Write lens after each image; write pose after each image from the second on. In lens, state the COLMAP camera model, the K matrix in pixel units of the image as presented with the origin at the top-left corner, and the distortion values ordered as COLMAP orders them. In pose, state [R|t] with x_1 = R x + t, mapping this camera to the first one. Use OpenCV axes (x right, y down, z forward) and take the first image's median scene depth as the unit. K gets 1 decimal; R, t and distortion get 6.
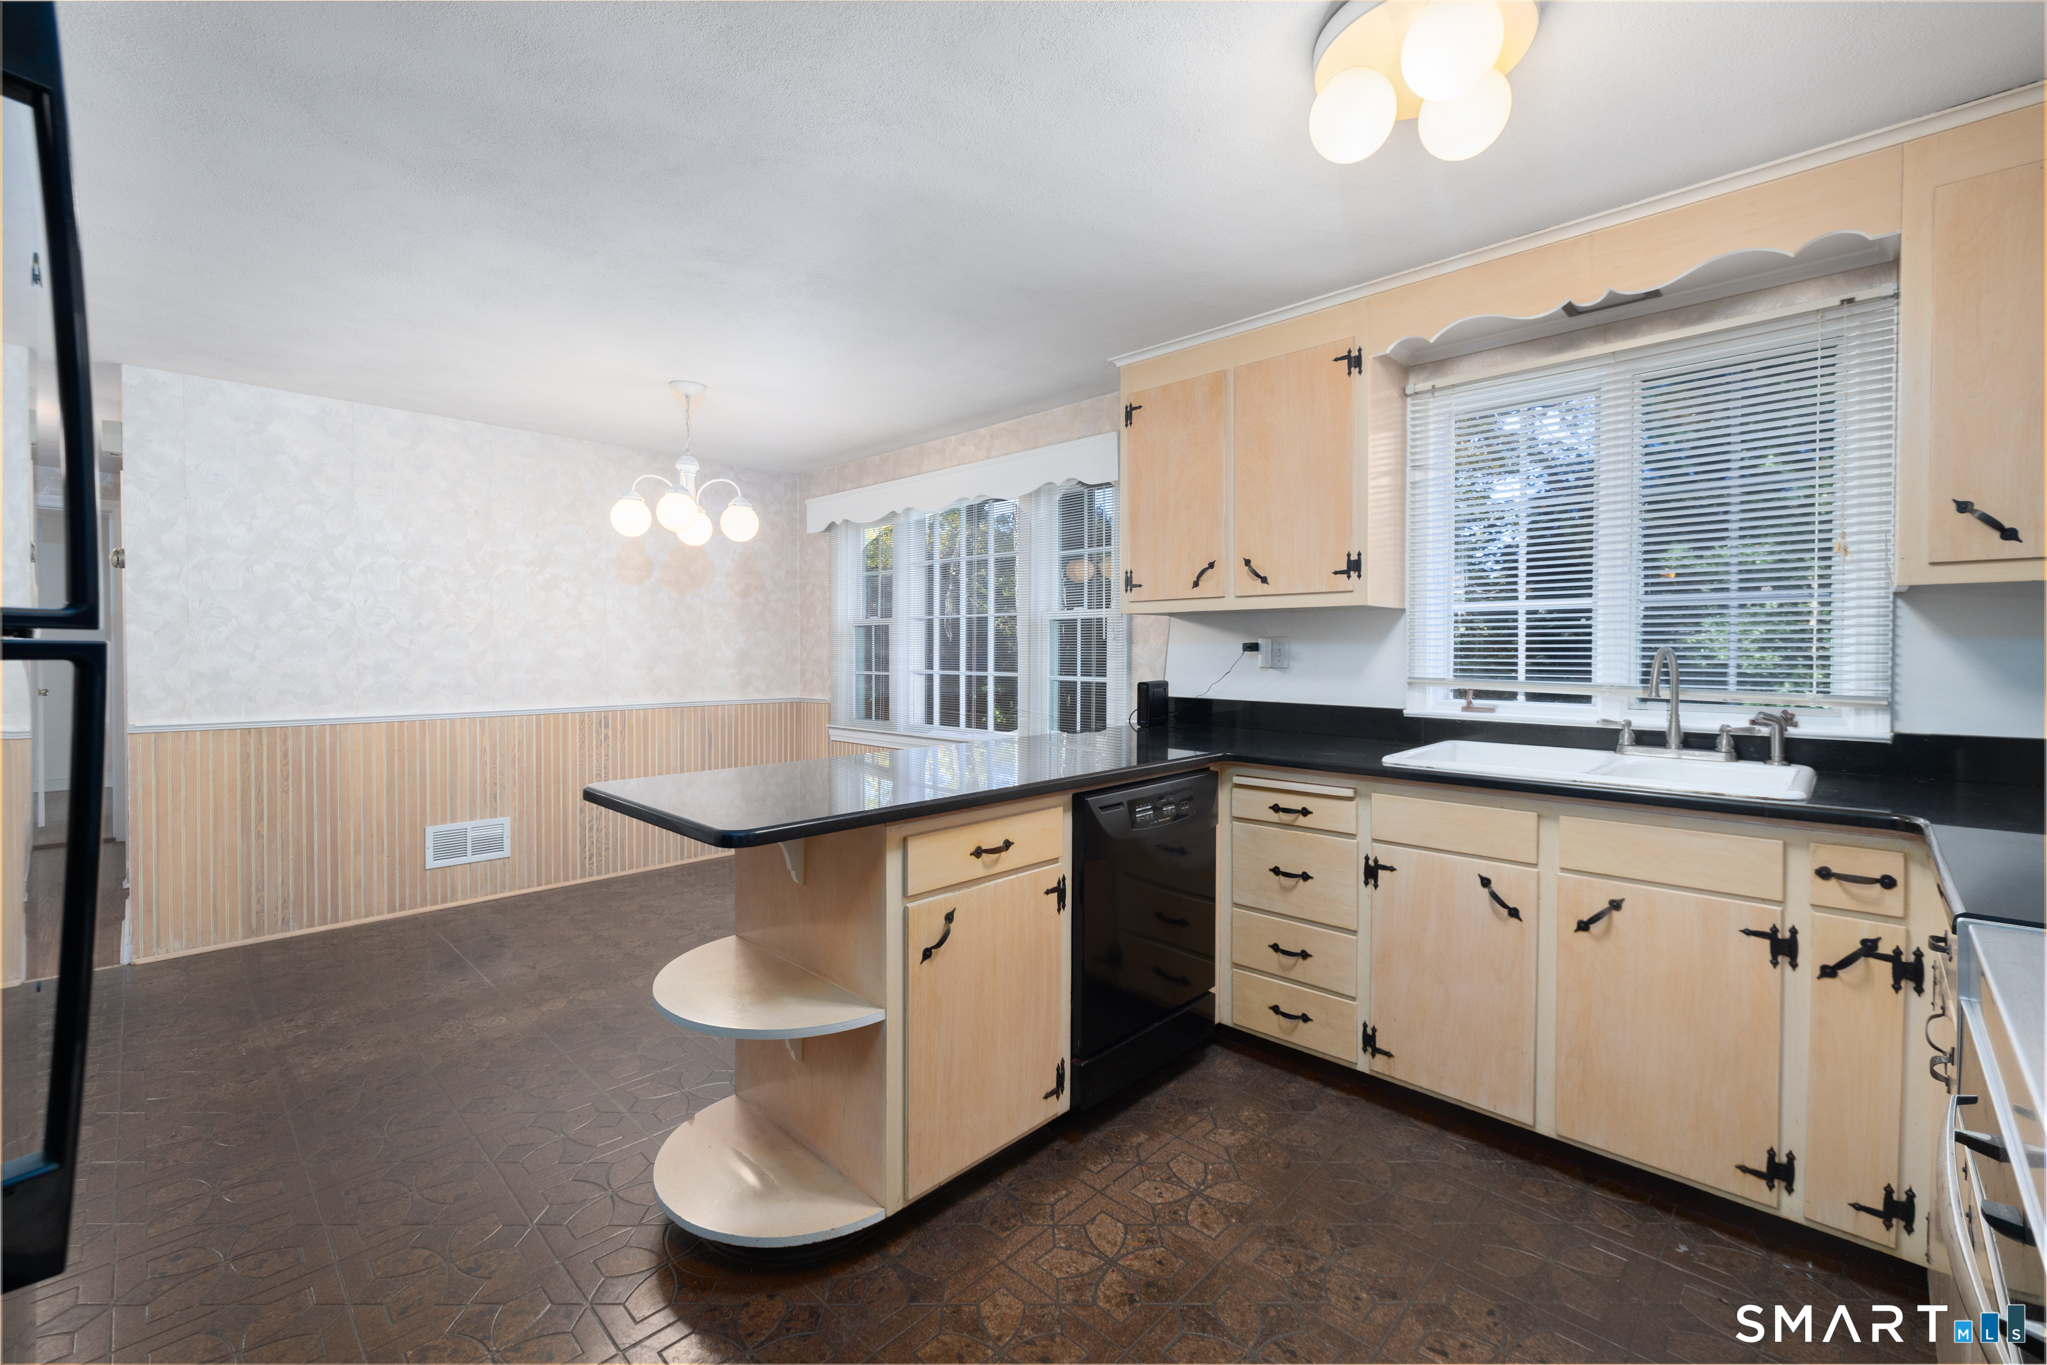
lens RADIAL K [[853.2, 0, 1013.0], [0, 853.2, 647.4], [0, 0, 1]] dist [-0.000781, -0.000224]
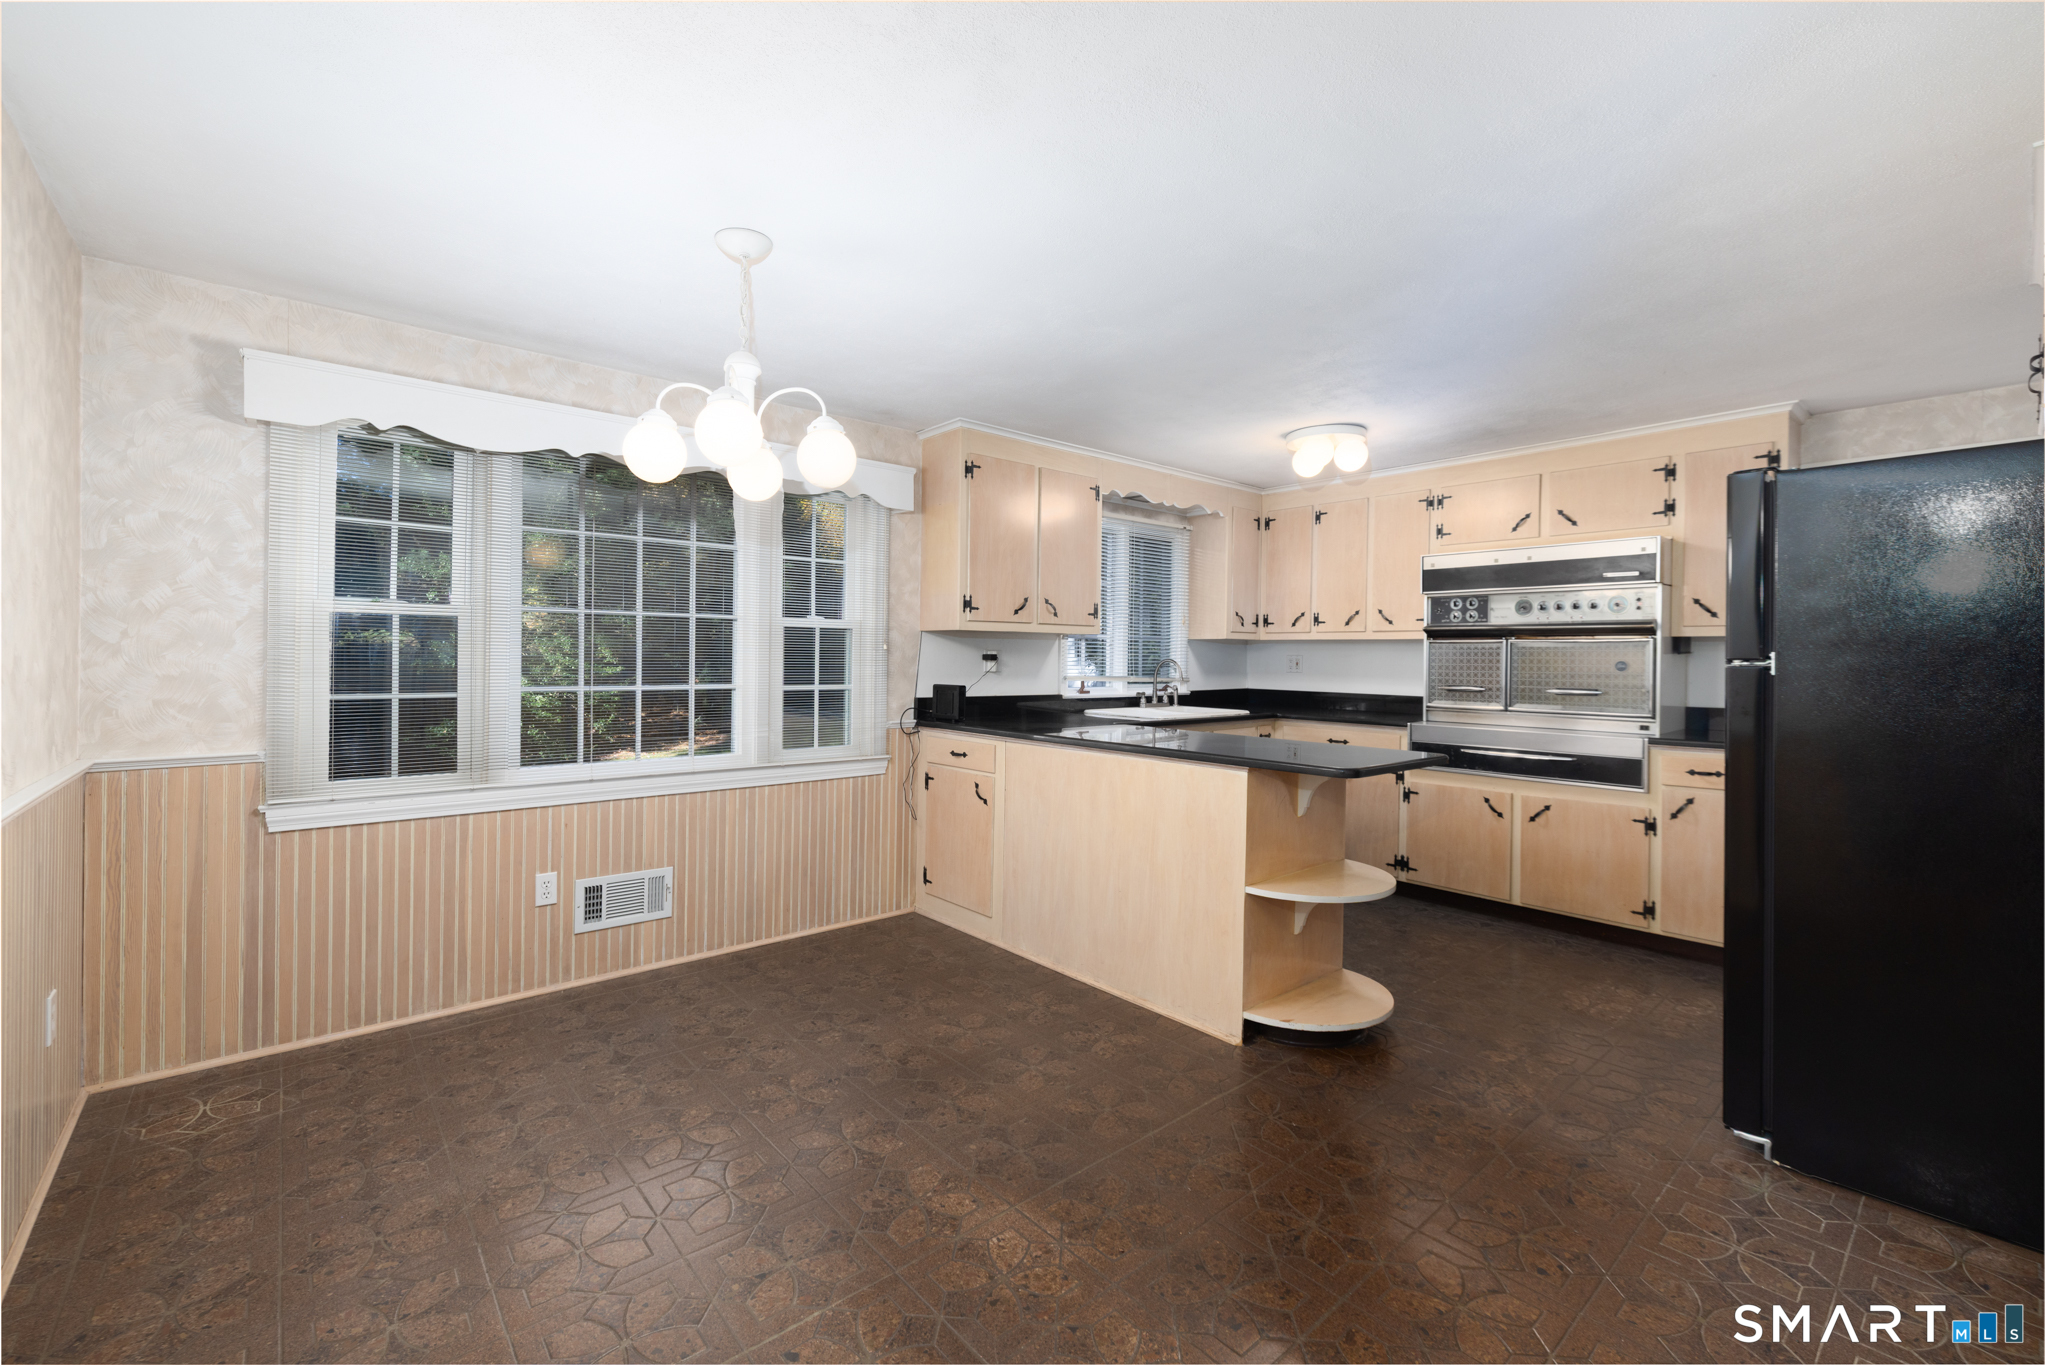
lens RADIAL K [[861.2, 0, 1014.7], [0, 861.2, 651.0], [0, 0, 1]] dist [0.001405, 0.000098]
pose [[0.083876, 0.006506, 0.996455, -1.470003], [-0.011628, 0.999917, -0.005550, -0.004652], [-0.996408, -0.011121, 0.083945, 1.106776]]
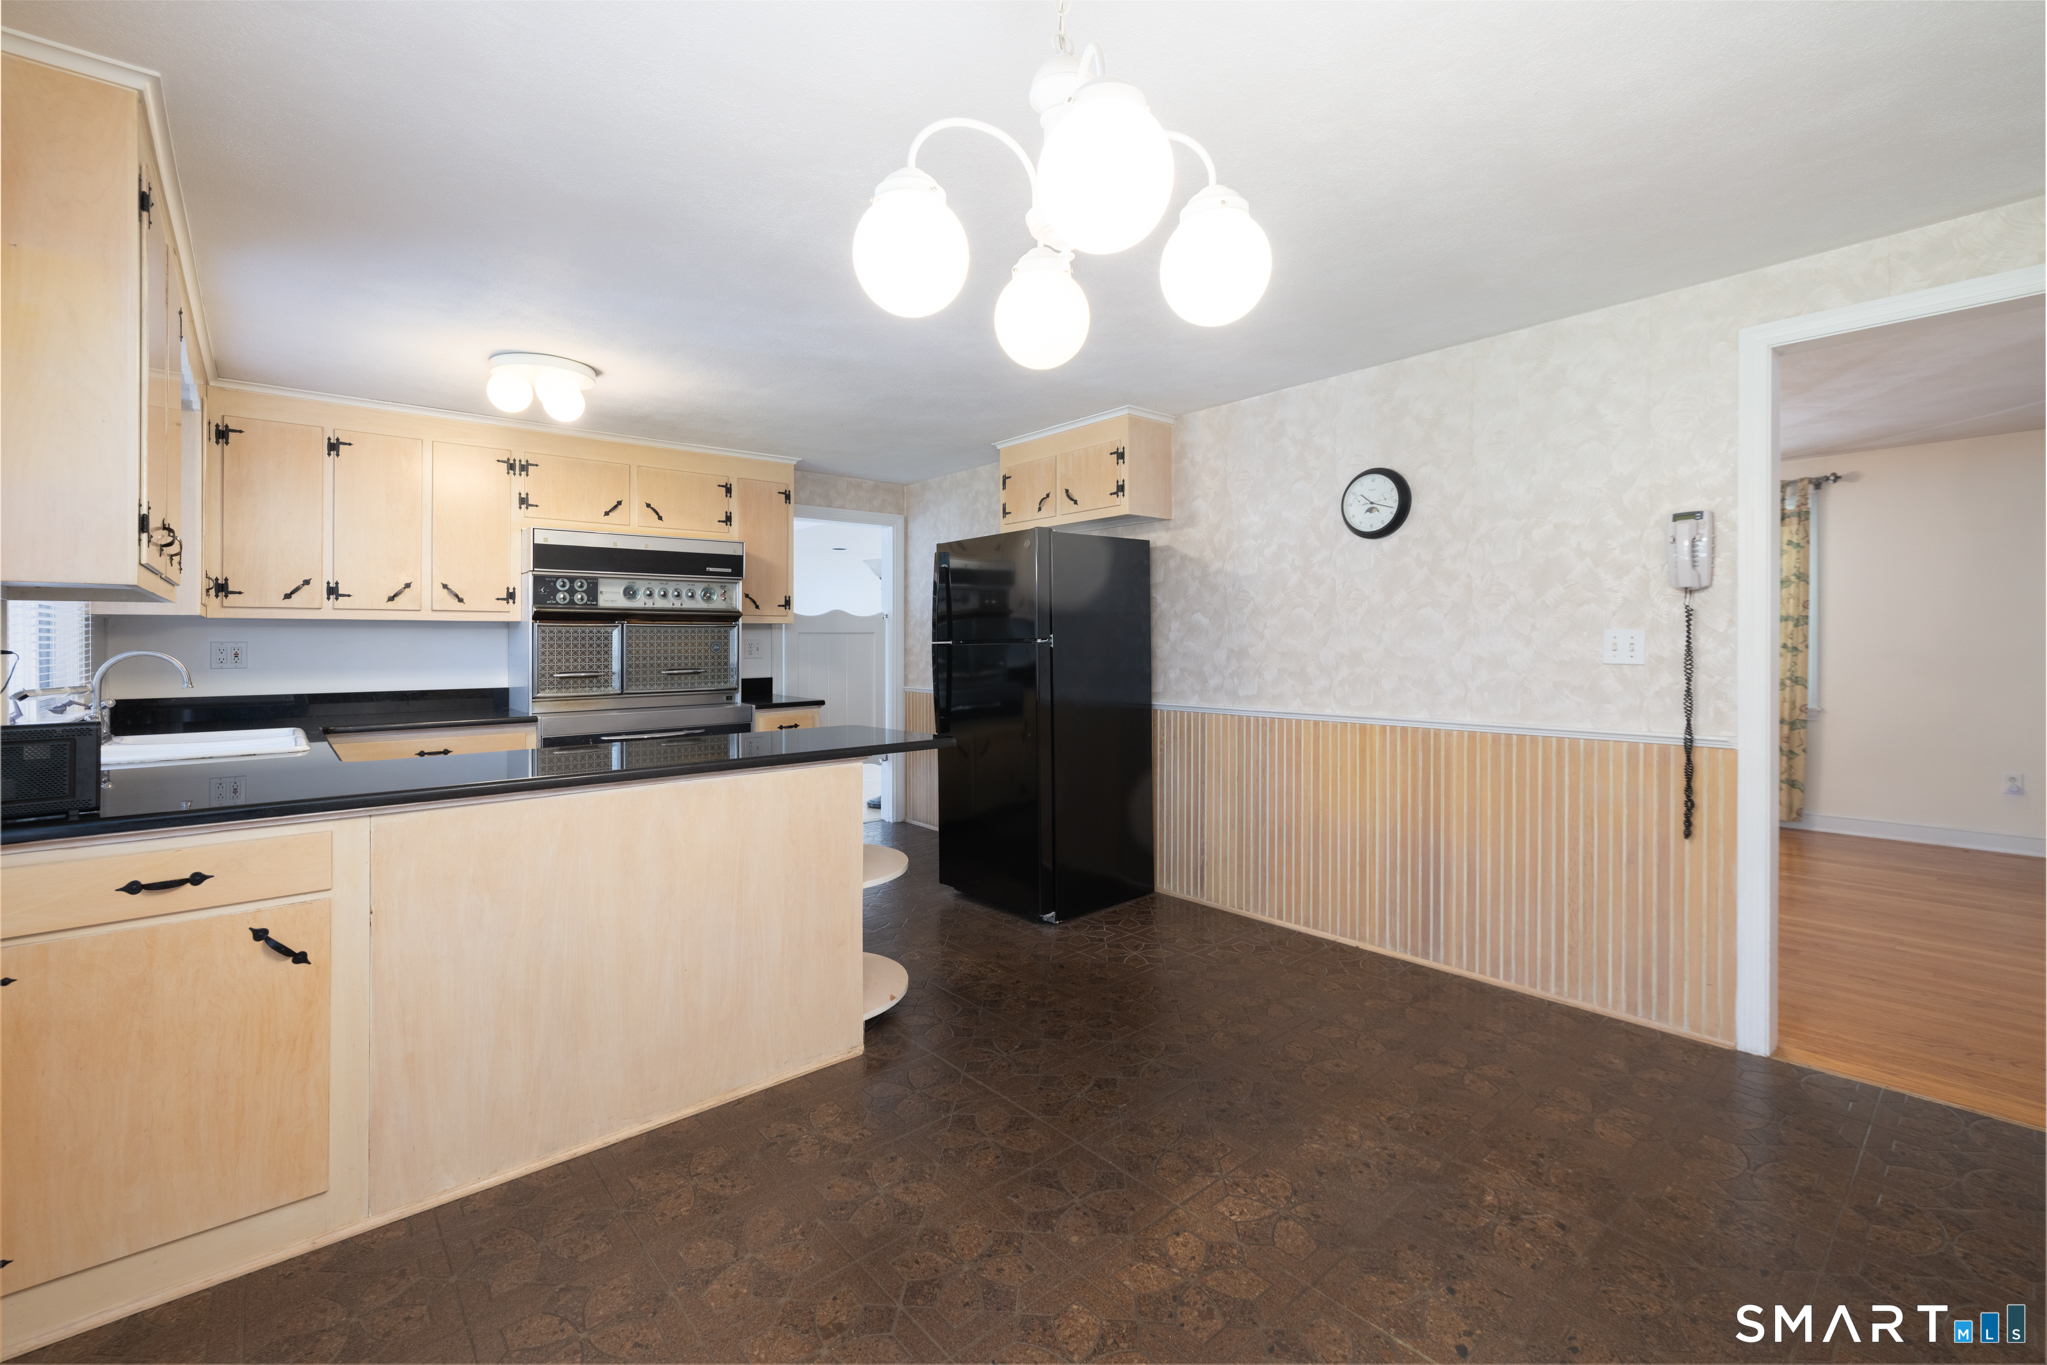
lens RADIAL K [[862.1, 0, 1015.7], [0, 862.1, 650.9], [0, 0, 1]] dist [0.001405, 0.000098]
pose [[-0.996261, 0.005794, 0.086202, -0.582995], [0.006510, 0.999947, 0.008029, -0.002016], [-0.086151, 0.008560, -0.996245, 1.964794]]
